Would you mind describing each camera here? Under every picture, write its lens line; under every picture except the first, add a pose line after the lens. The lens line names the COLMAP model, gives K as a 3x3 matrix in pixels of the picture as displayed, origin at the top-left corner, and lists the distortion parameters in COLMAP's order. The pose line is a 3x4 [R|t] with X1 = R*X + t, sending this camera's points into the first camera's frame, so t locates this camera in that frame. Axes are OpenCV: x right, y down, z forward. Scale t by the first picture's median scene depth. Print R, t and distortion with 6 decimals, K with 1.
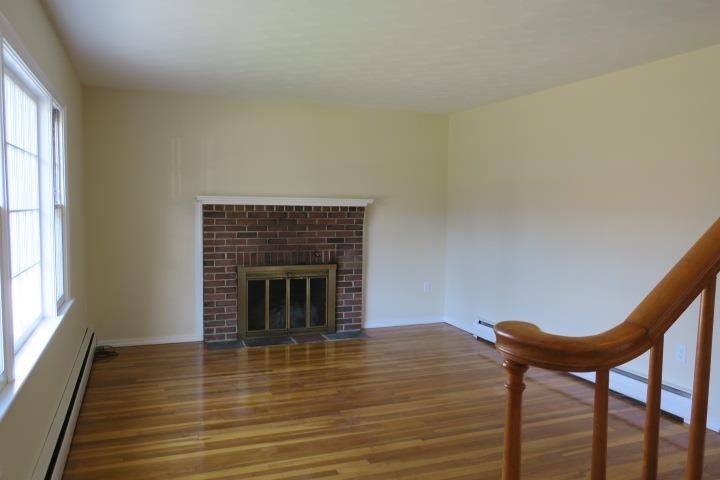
lens RADIAL K [[568.3, 0, 360.0], [0, 568.3, 240.0], [0, 0, 1]] dist [-0.008933, 0.010125]
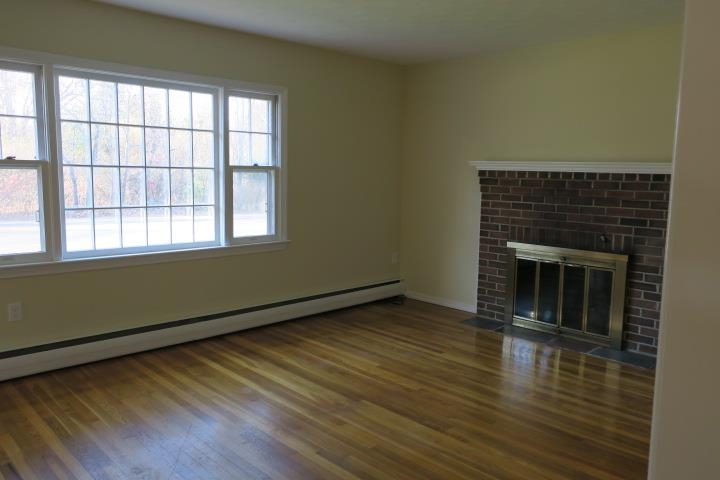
lens RADIAL K [[568.3, 0, 360.0], [0, 568.3, 240.0], [0, 0, 1]] dist [-0.008933, 0.010125]
pose [[0.382722, 0.107711, -0.917563, 0.509253], [-0.072505, 0.993619, 0.086397, -0.014434], [0.921014, 0.033462, 0.388090, 0.441567]]
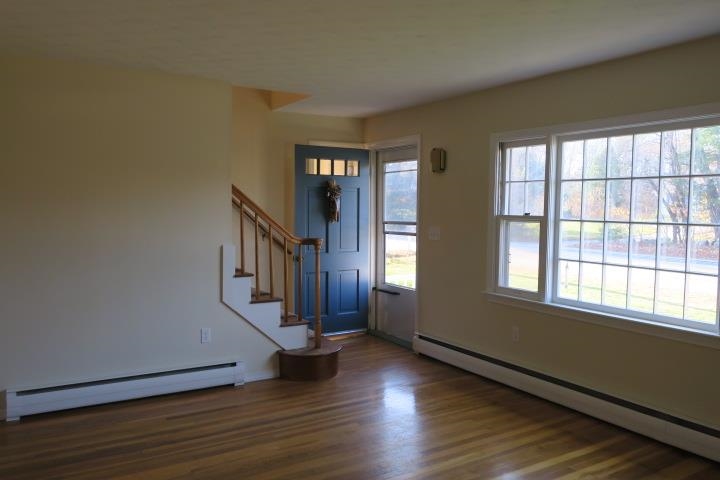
lens RADIAL K [[568.3, 0, 360.0], [0, 568.3, 240.0], [0, 0, 1]] dist [-0.008933, 0.010125]
pose [[-0.987293, -0.011750, -0.158475, 0.139404], [-0.030971, 0.992367, 0.119365, -0.073683], [0.155863, 0.122757, -0.980121, 1.071643]]
